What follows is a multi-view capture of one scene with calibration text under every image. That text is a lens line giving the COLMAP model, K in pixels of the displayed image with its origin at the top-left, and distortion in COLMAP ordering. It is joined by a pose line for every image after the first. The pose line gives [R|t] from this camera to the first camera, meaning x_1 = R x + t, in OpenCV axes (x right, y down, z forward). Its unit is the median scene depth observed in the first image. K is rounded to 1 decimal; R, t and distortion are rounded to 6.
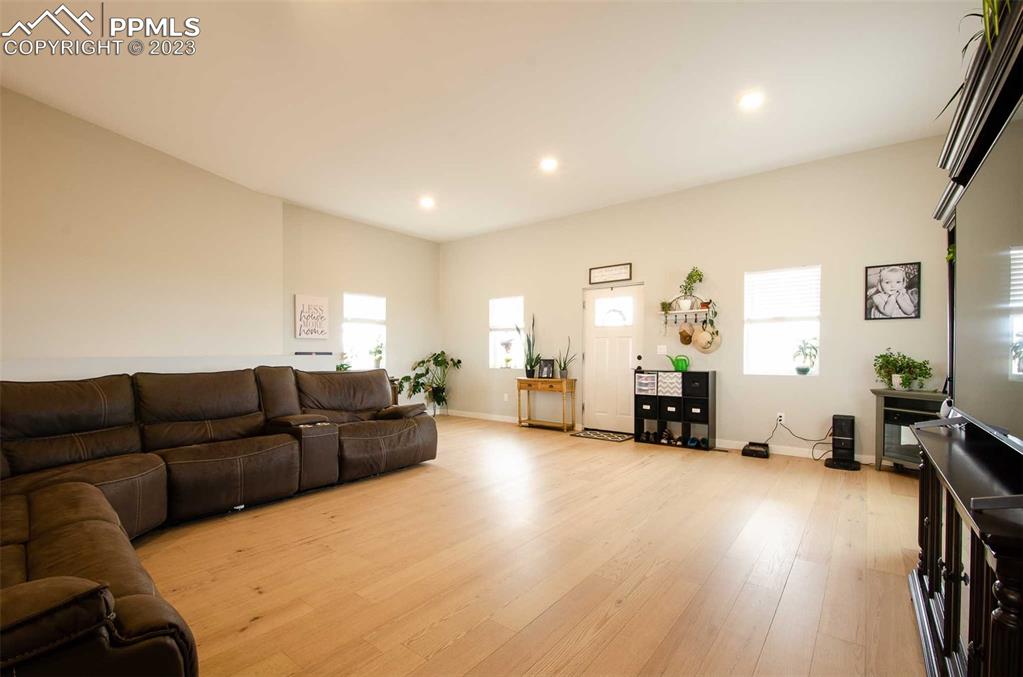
lens RADIAL K [[445.3, 0, 531.3], [0, 445.3, 365.5], [0, 0, 1]] dist [0.010645, -0.018697]
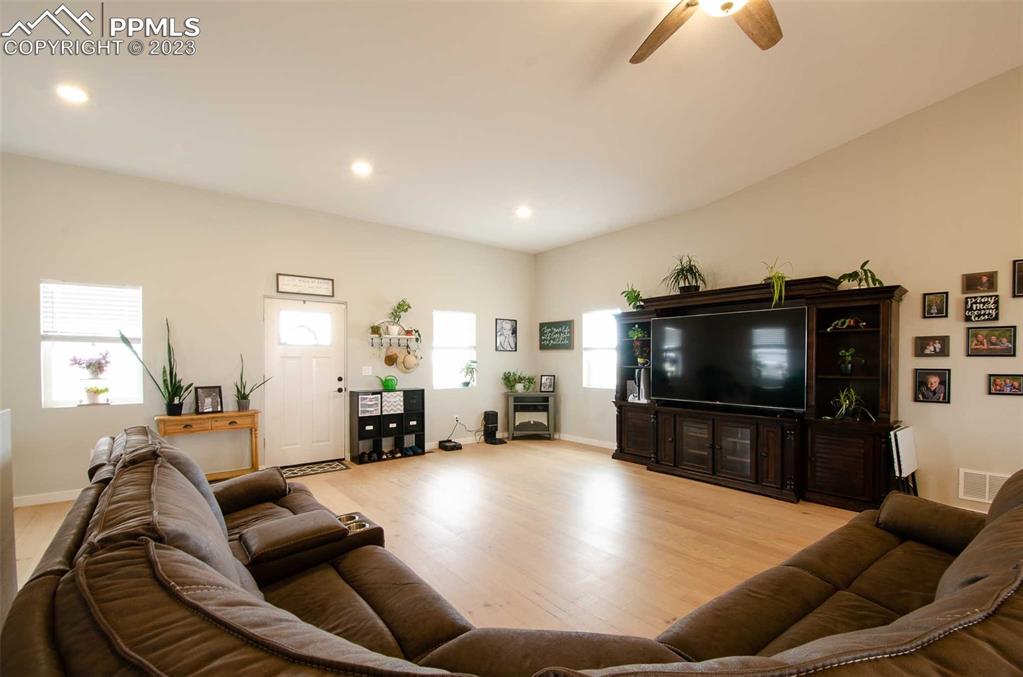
lens RADIAL K [[445.3, 0, 531.3], [0, 445.3, 365.5], [0, 0, 1]] dist [0.010645, -0.018697]
pose [[0.221445, -0.014899, 0.975059, -0.673336], [0.024797, 0.999646, 0.009643, -0.051075], [-0.974857, 0.022043, 0.221737, 0.425301]]
